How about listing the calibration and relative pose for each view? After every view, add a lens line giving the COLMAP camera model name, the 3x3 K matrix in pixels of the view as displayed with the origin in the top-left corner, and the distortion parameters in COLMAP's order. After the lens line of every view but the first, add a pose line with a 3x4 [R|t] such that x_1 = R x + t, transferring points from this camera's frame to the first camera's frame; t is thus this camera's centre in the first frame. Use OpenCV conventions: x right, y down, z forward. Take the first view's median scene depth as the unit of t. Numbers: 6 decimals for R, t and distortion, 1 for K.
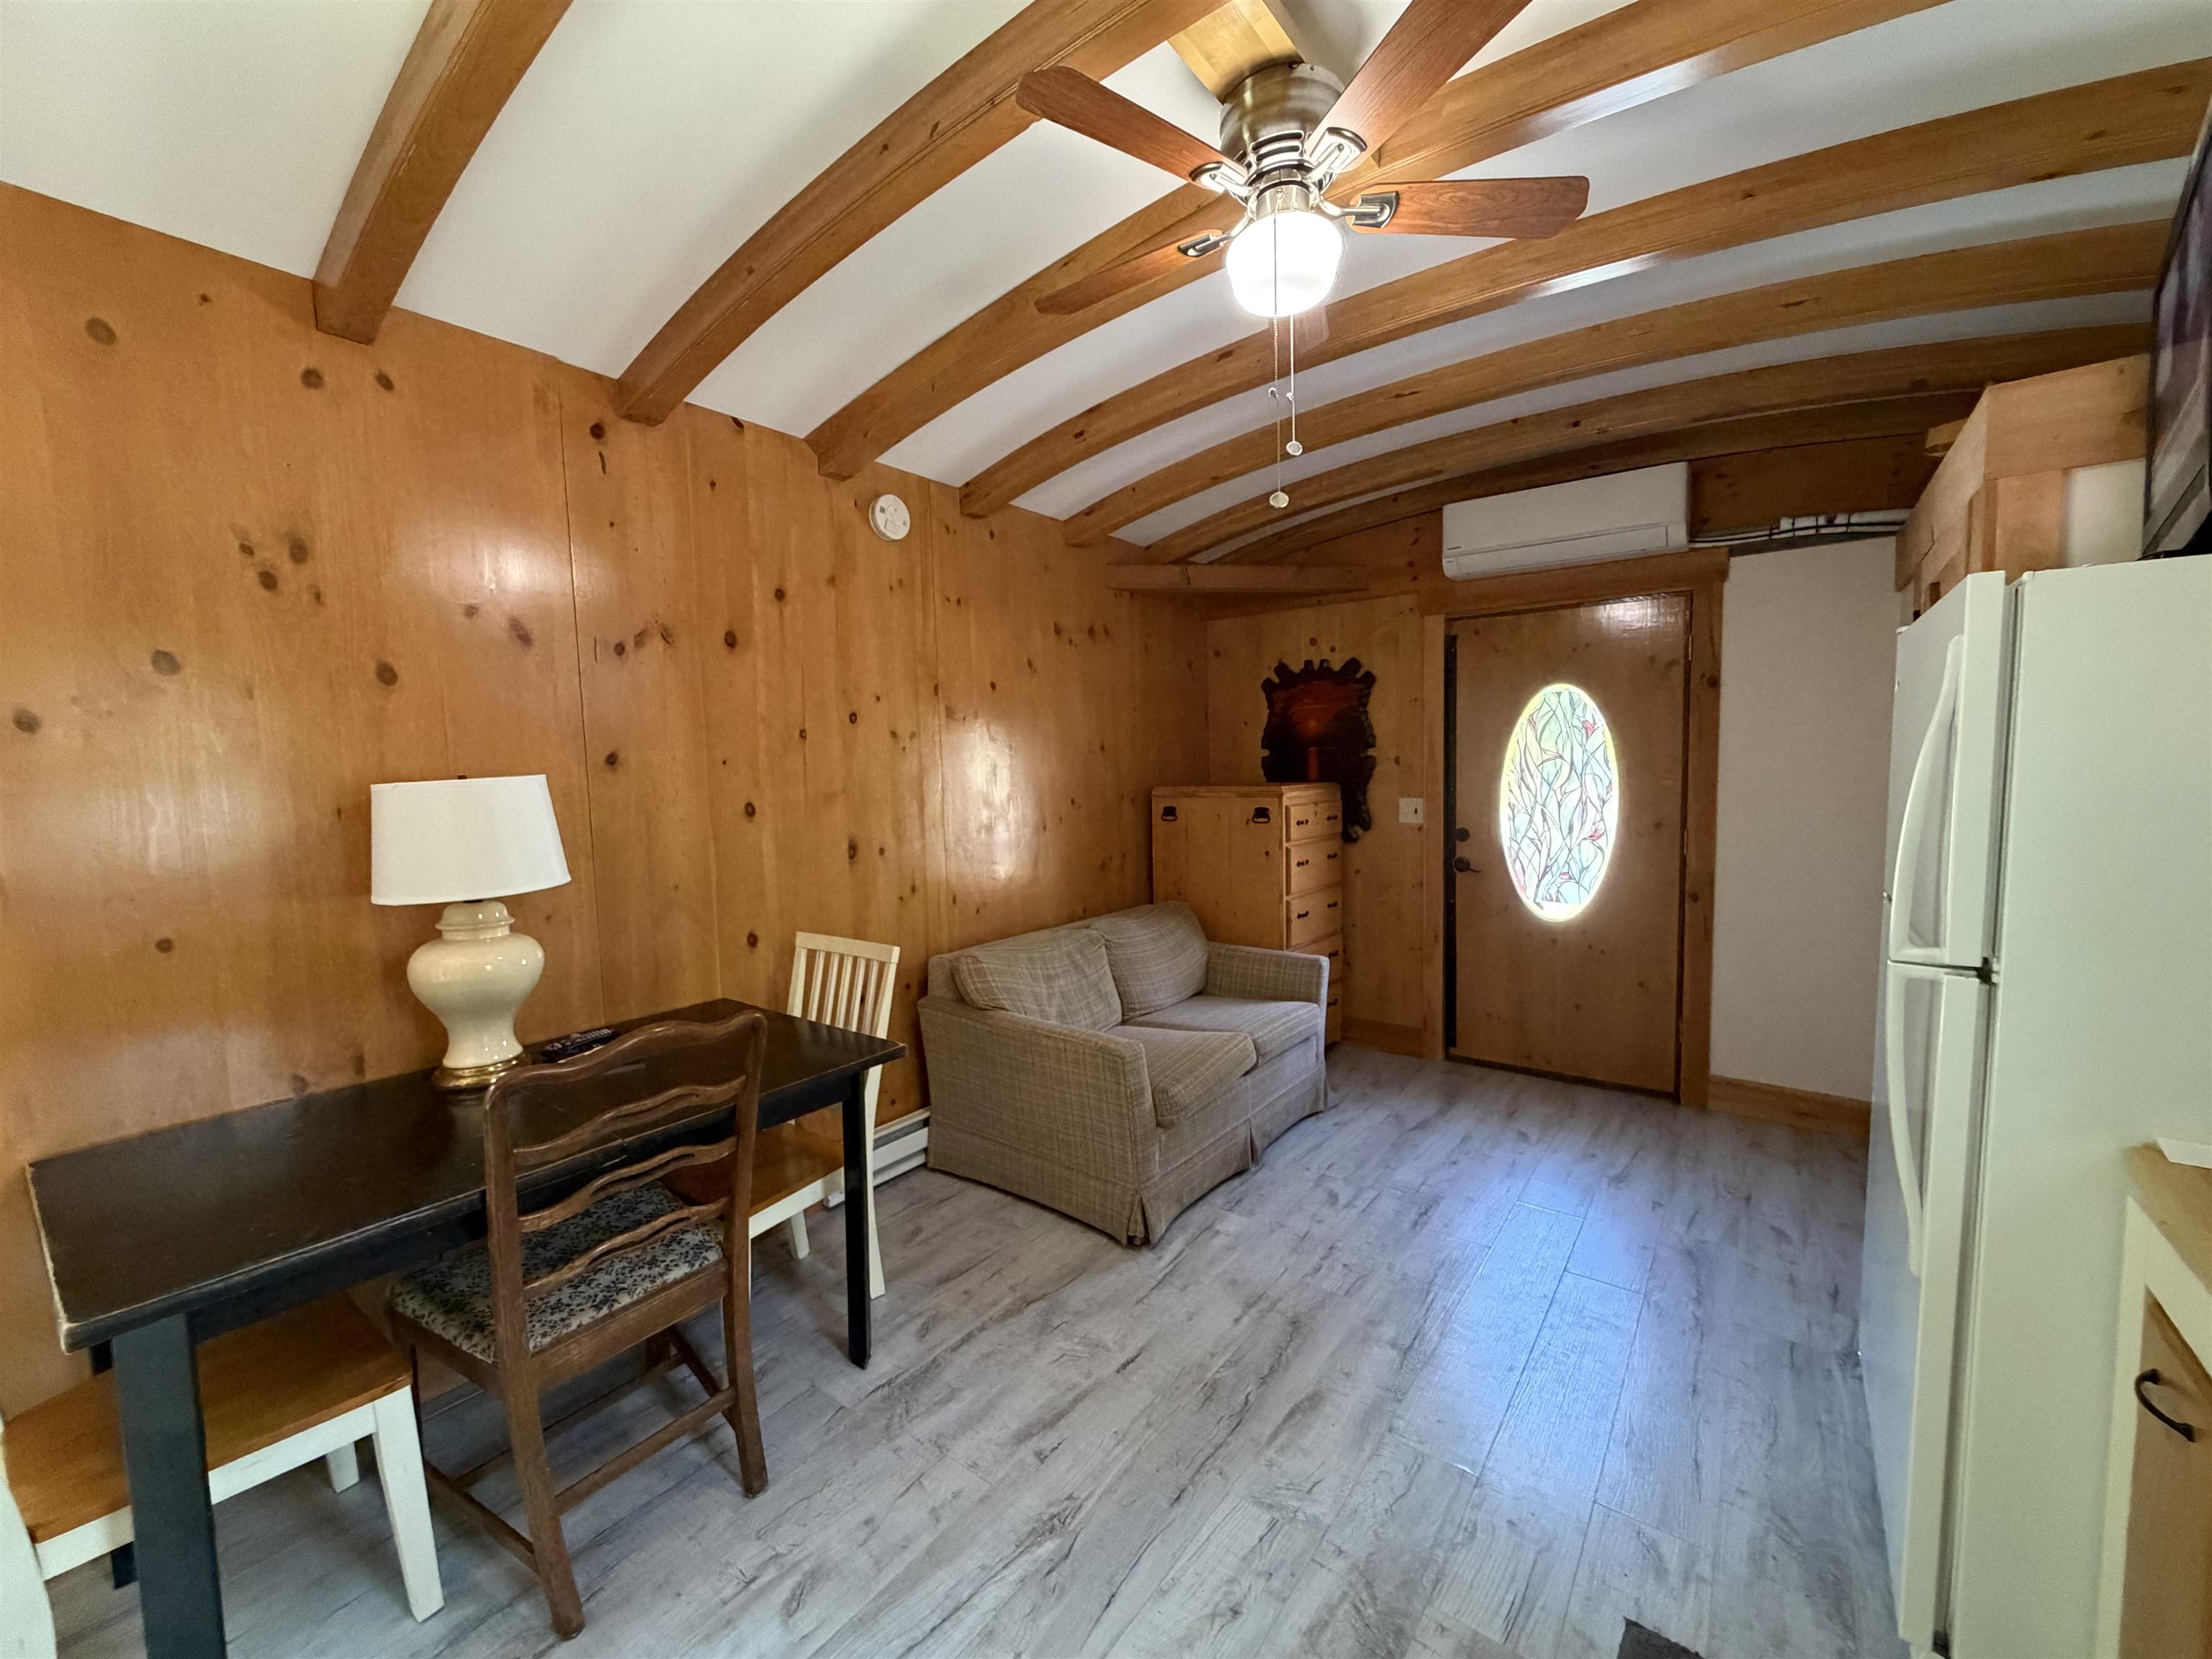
lens RADIAL K [[878.3, 0, 1102.4], [0, 878.3, 835.3], [0, 0, 1]] dist [-0.000329, -0.000324]
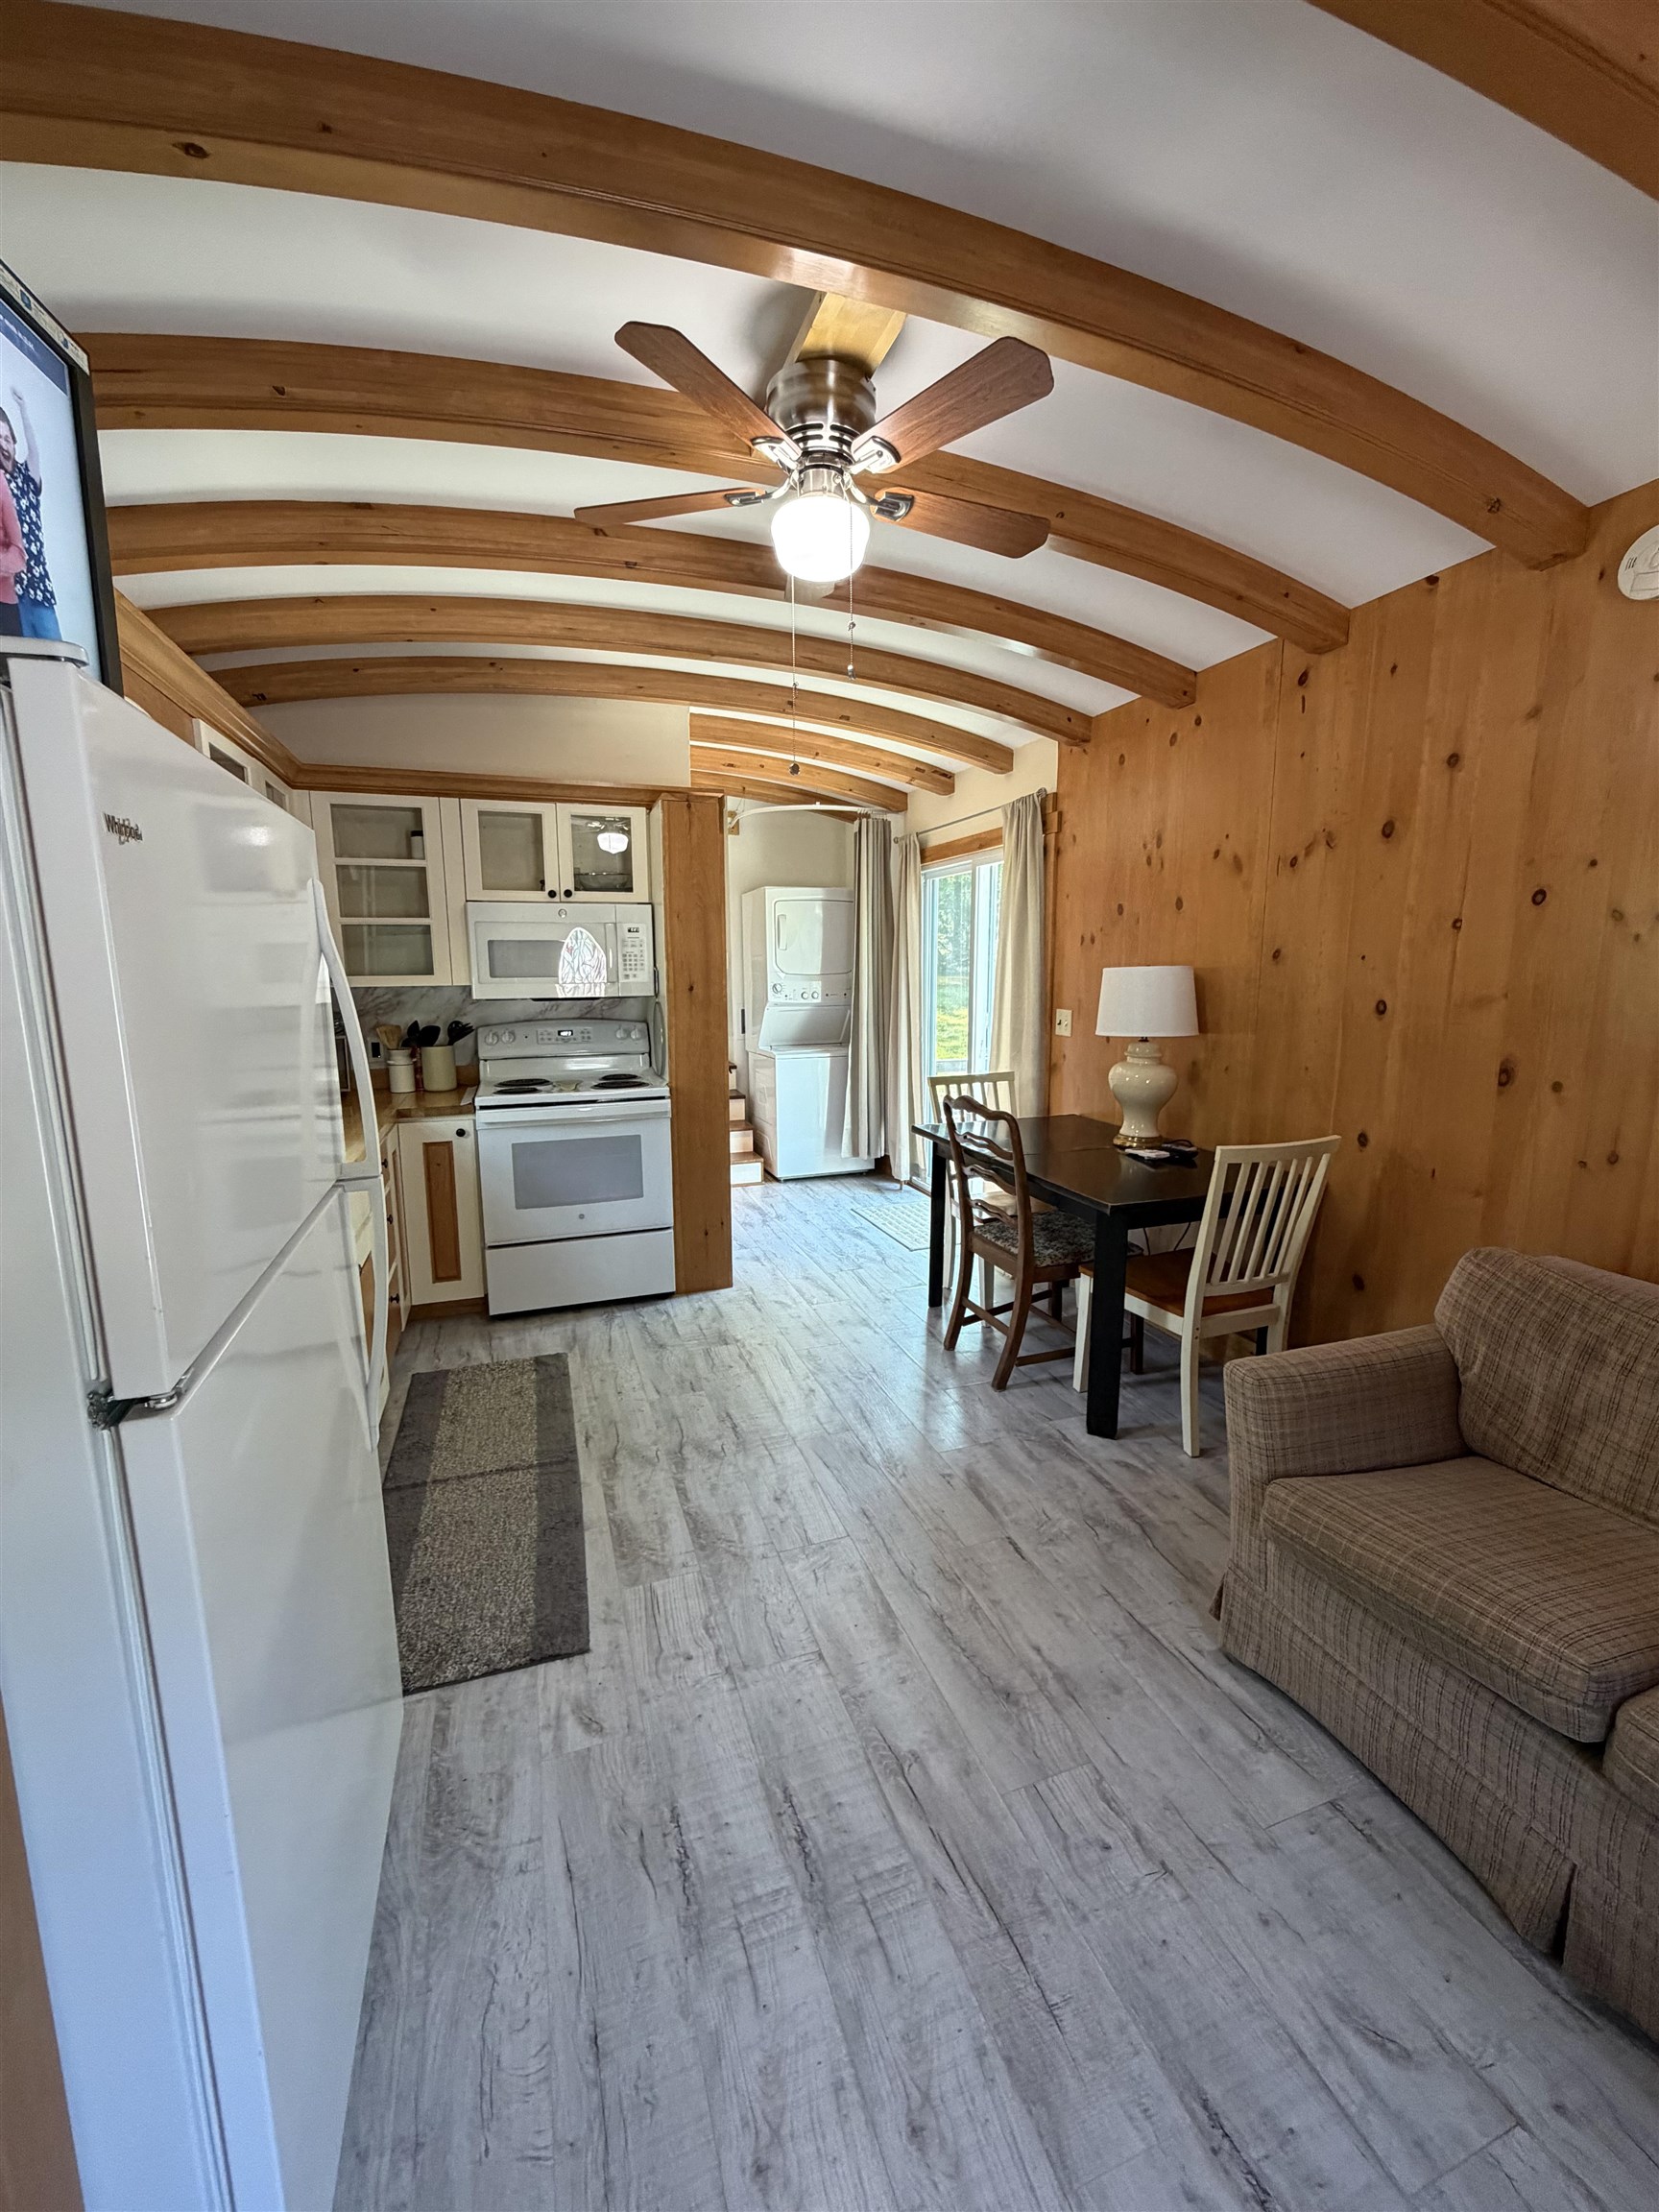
lens RADIAL K [[878.3, 0, 827.5], [0, 878.3, 1105.2], [0, 0, 1]] dist [-0.000329, -0.000324]
pose [[-0.546207, 0.157986, -0.822617, 0.837803], [-0.051607, 0.973840, 0.221295, -0.120248], [0.836059, 0.163326, -0.523765, 1.147154]]
